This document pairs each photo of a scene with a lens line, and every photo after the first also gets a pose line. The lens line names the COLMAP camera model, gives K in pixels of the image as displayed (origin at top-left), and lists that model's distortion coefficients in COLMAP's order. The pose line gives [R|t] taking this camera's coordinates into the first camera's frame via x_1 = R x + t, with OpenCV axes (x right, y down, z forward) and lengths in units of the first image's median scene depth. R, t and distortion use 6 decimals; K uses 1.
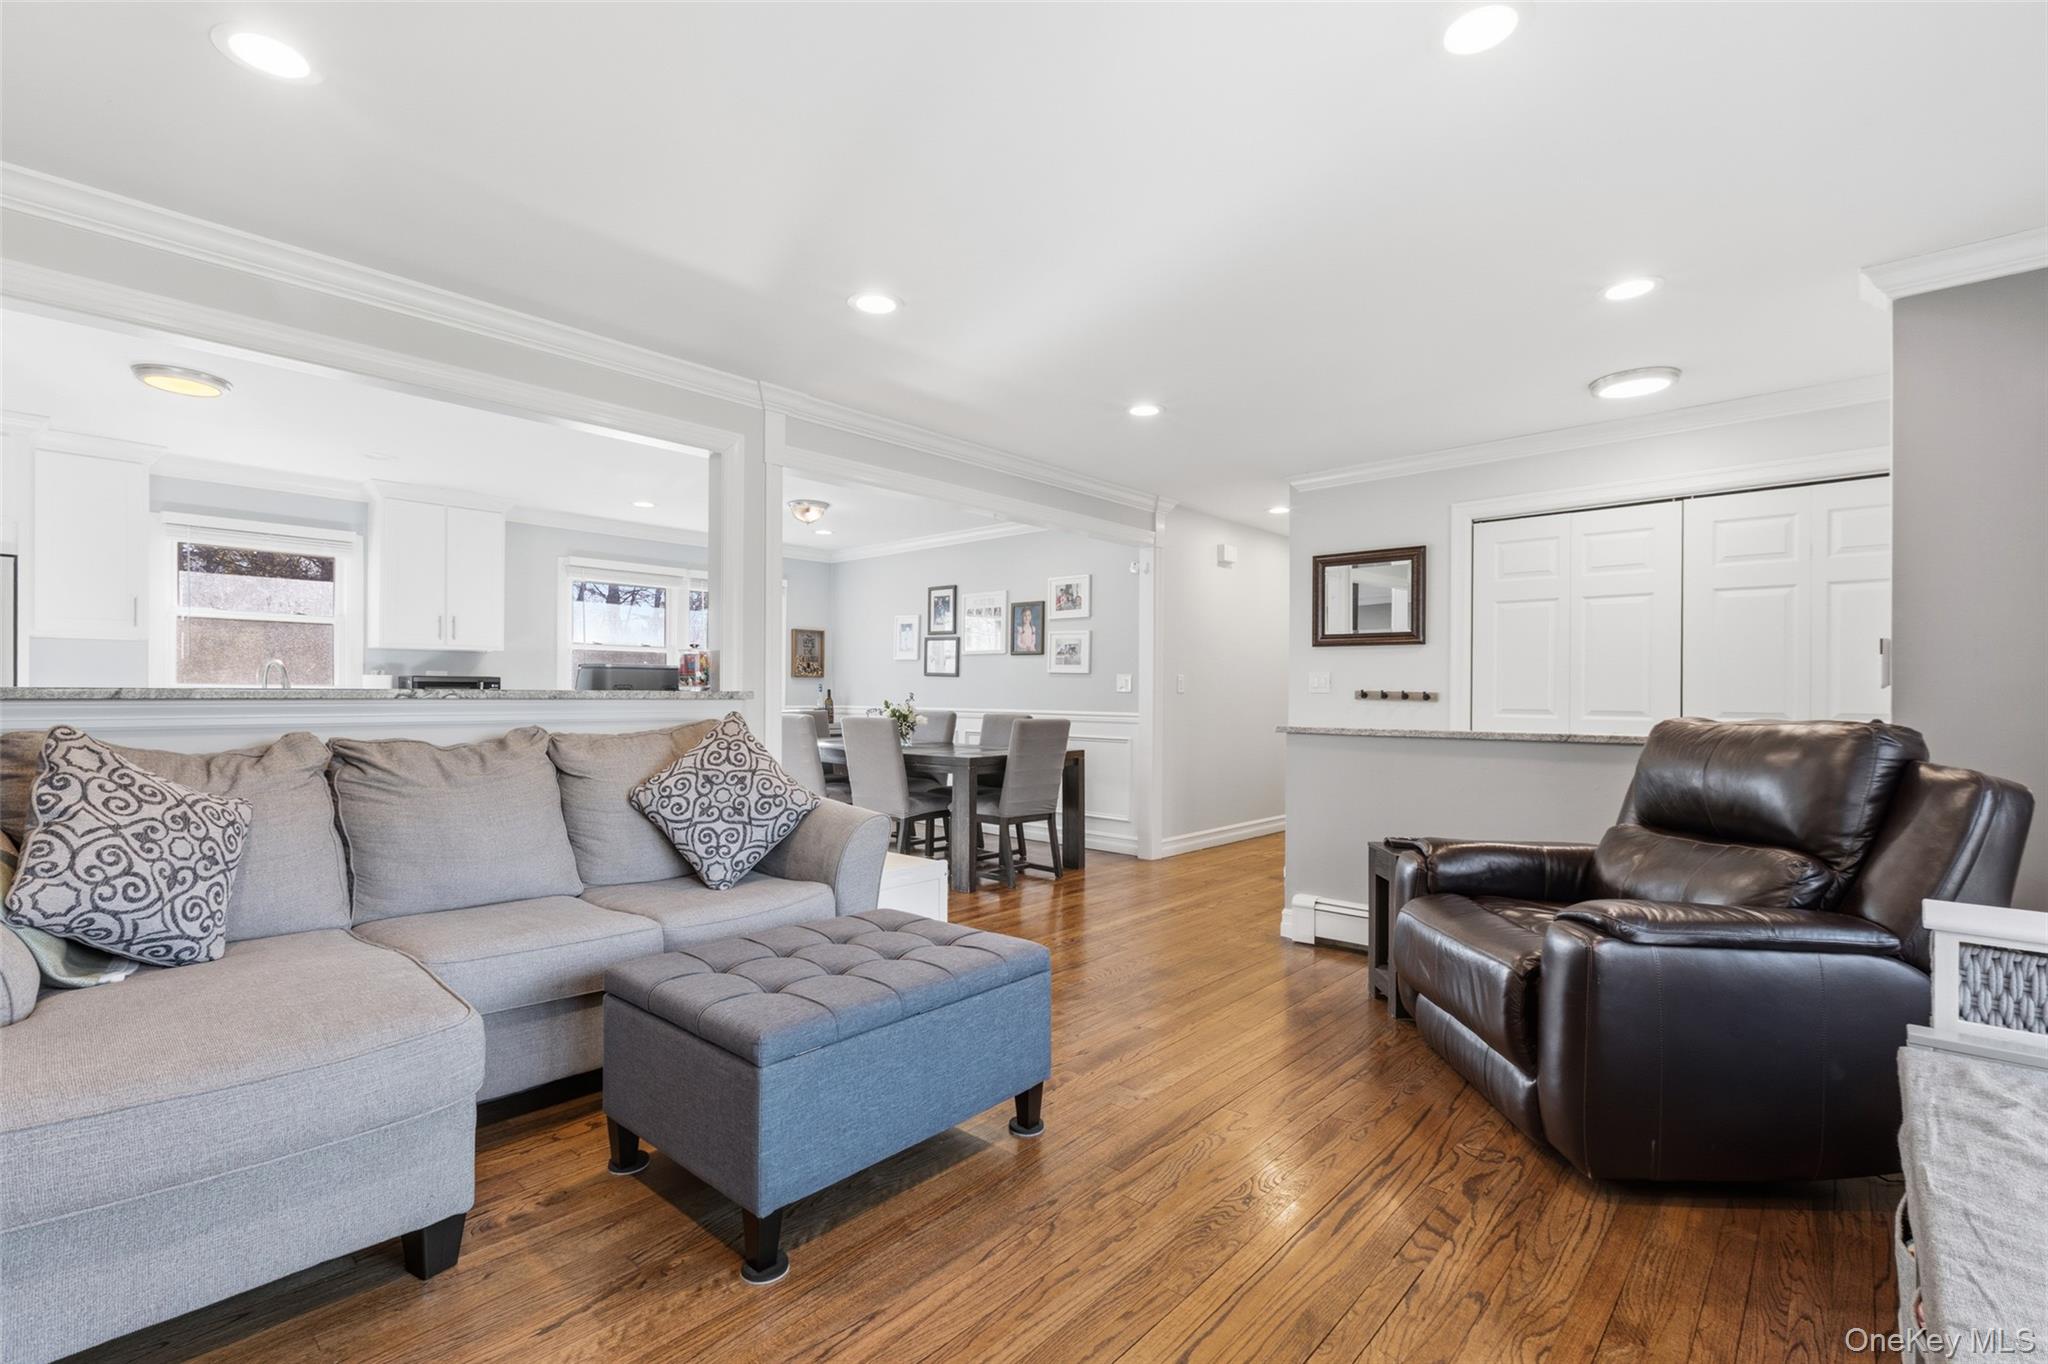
lens RADIAL K [[925.1, 0, 1024.0], [0, 925.1, 682.0], [0, 0, 1]] dist [-0.002160, -0.000215]
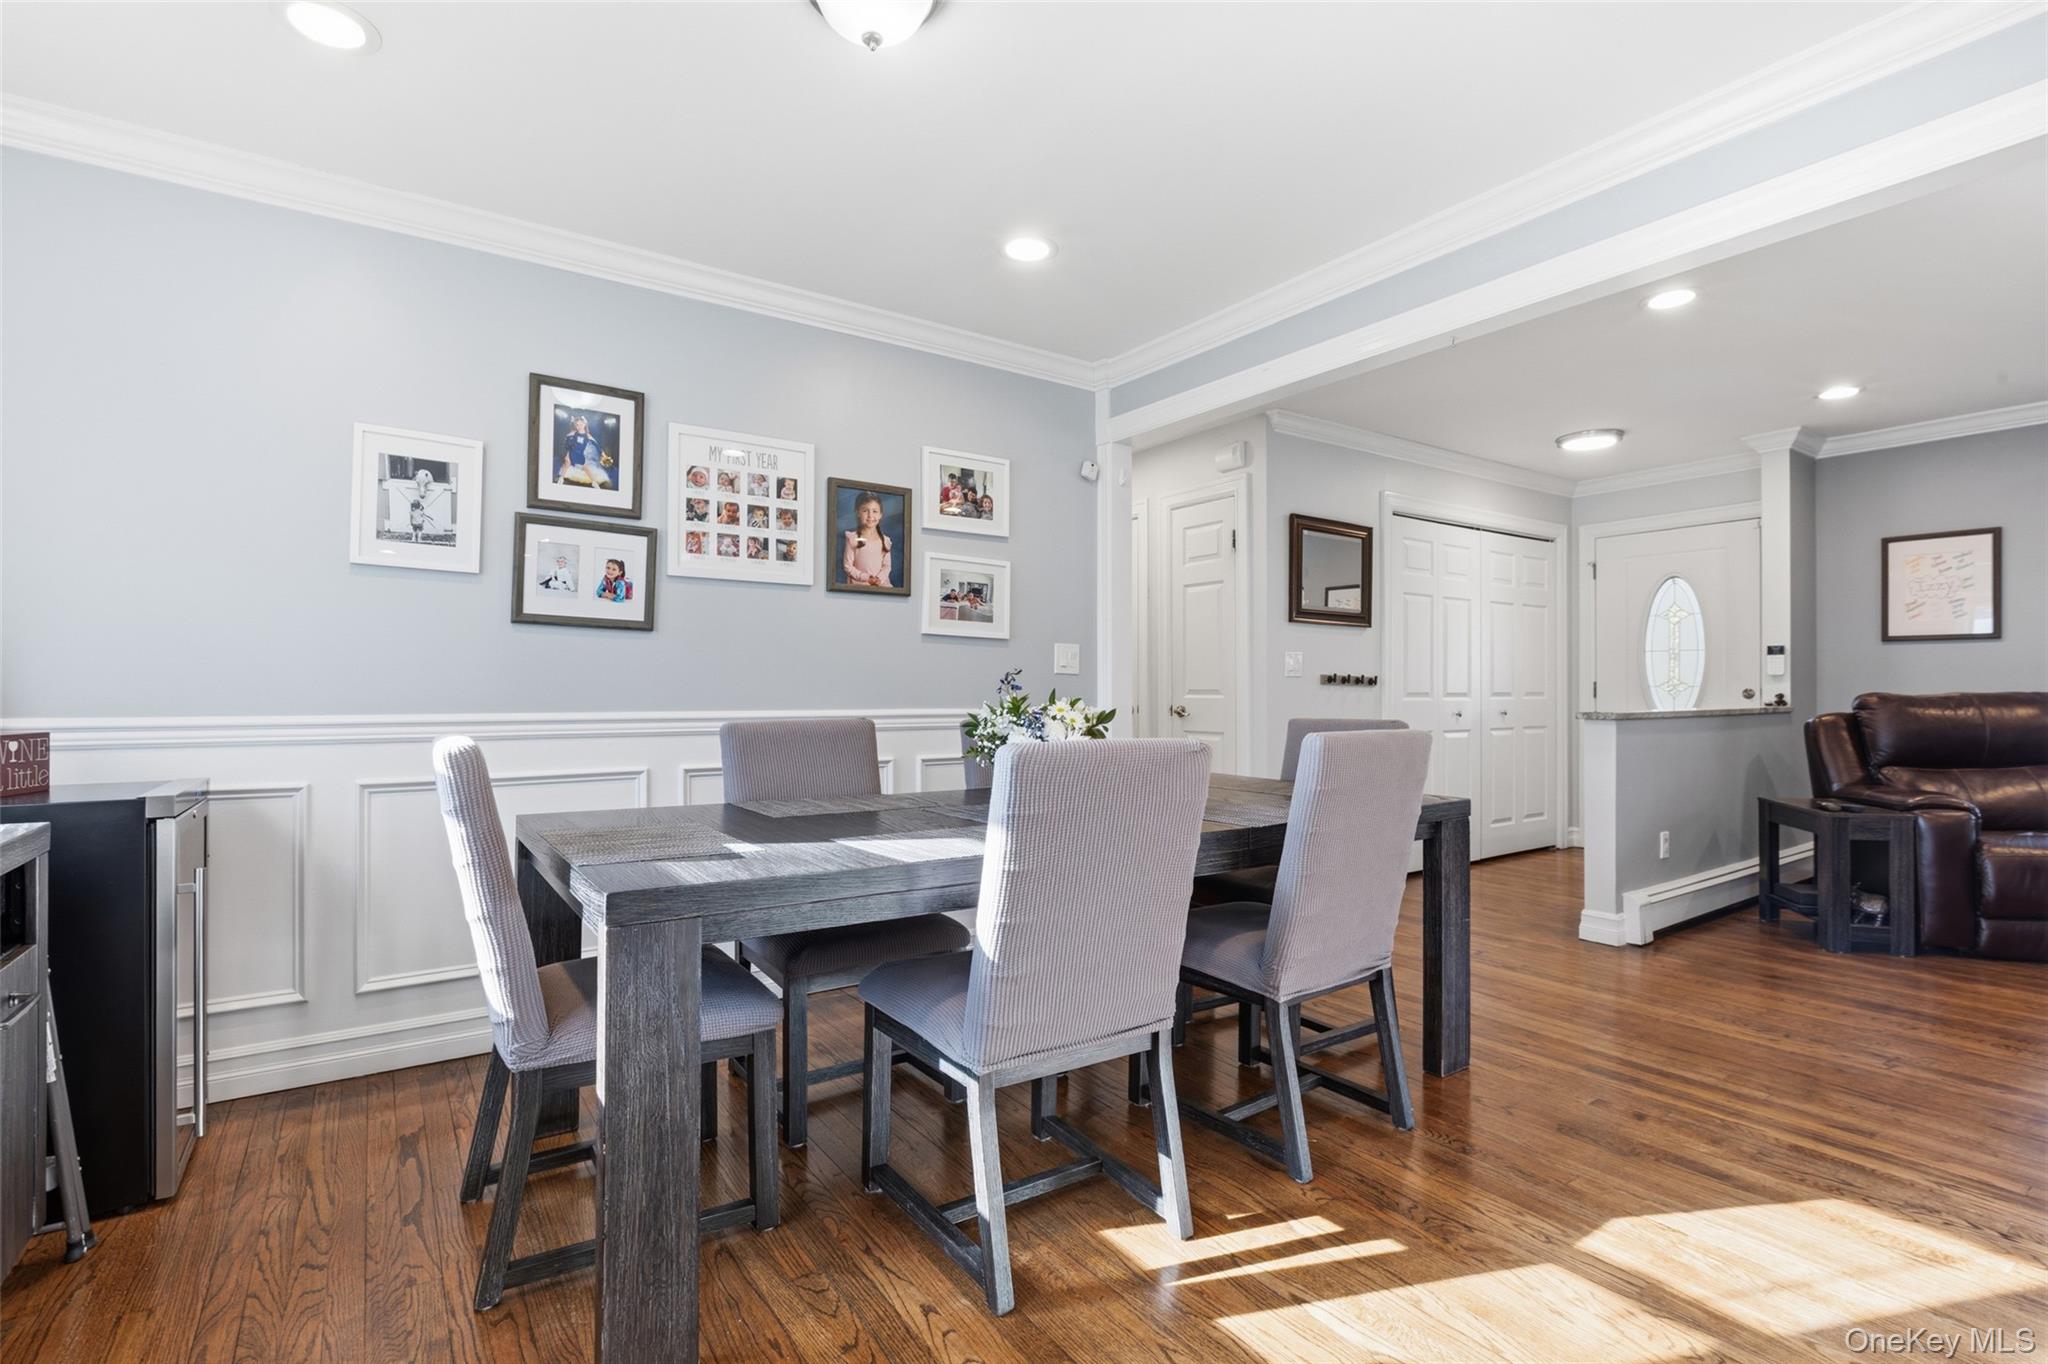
lens RADIAL K [[971.1, 0, 1024.0], [0, 971.1, 682.0], [0, 0, 1]] dist [-0.001374, -0.000161]
pose [[0.236756, 0.005687, 0.971553, -0.480969], [-0.009957, 0.999945, -0.003427, 0.017575], [-0.971518, -0.008862, 0.236799, 0.835786]]
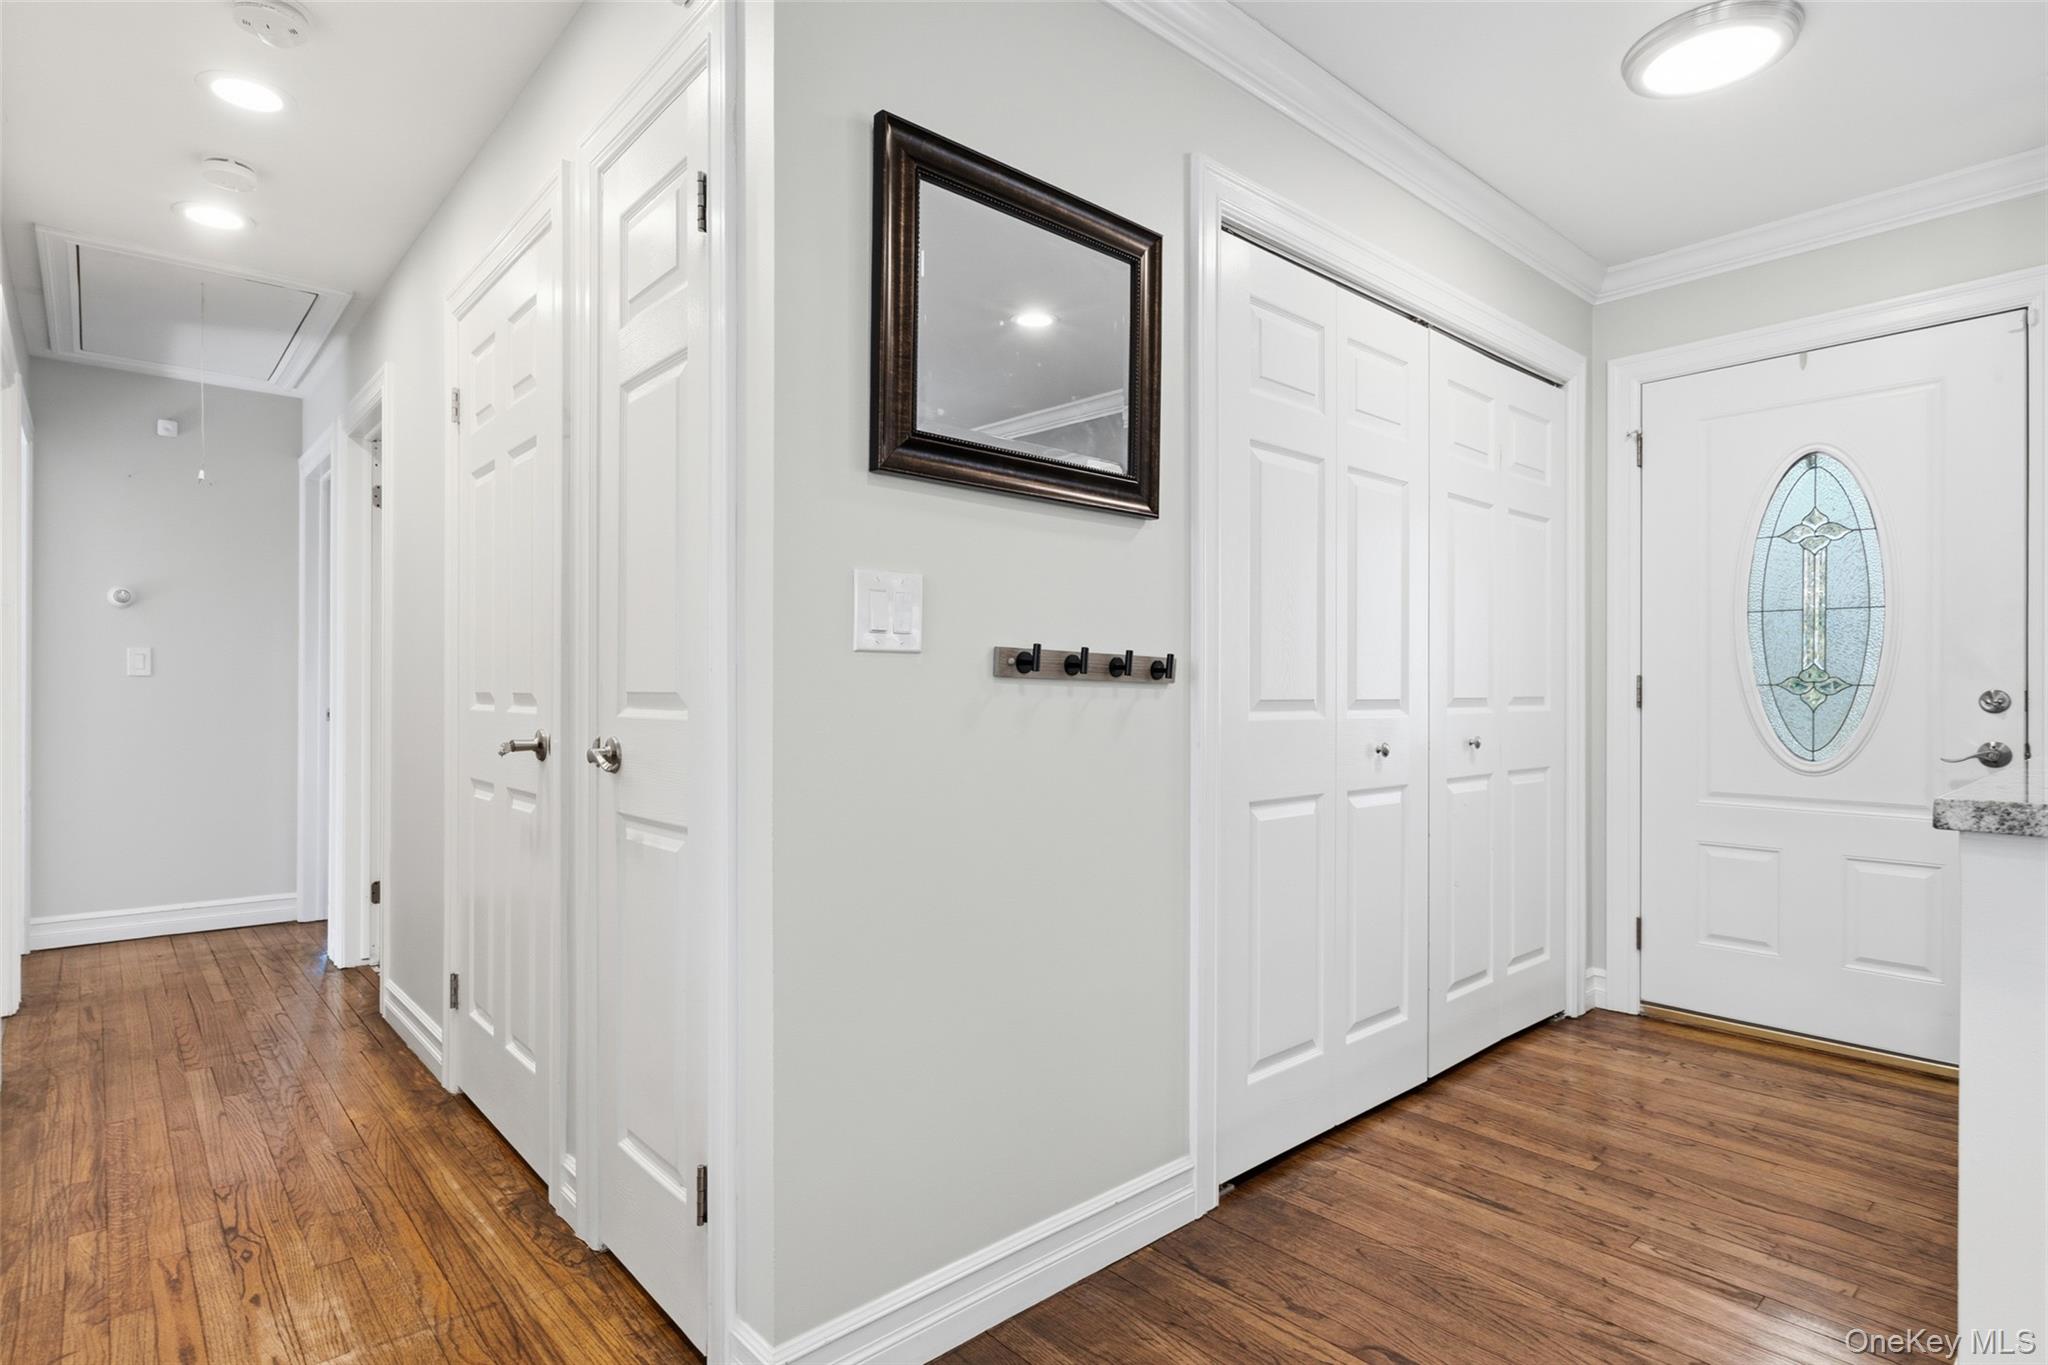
lens RADIAL K [[1049.9, 0, 1024.0], [0, 1049.9, 682.5], [0, 0, 1]] dist [0.000528, 0.000074]
pose [[0.118903, 0.004148, 0.992897, 0.029251], [-0.011216, 0.999933, -0.002834, 0.016651], [-0.992843, -0.010800, 0.118941, 0.753203]]
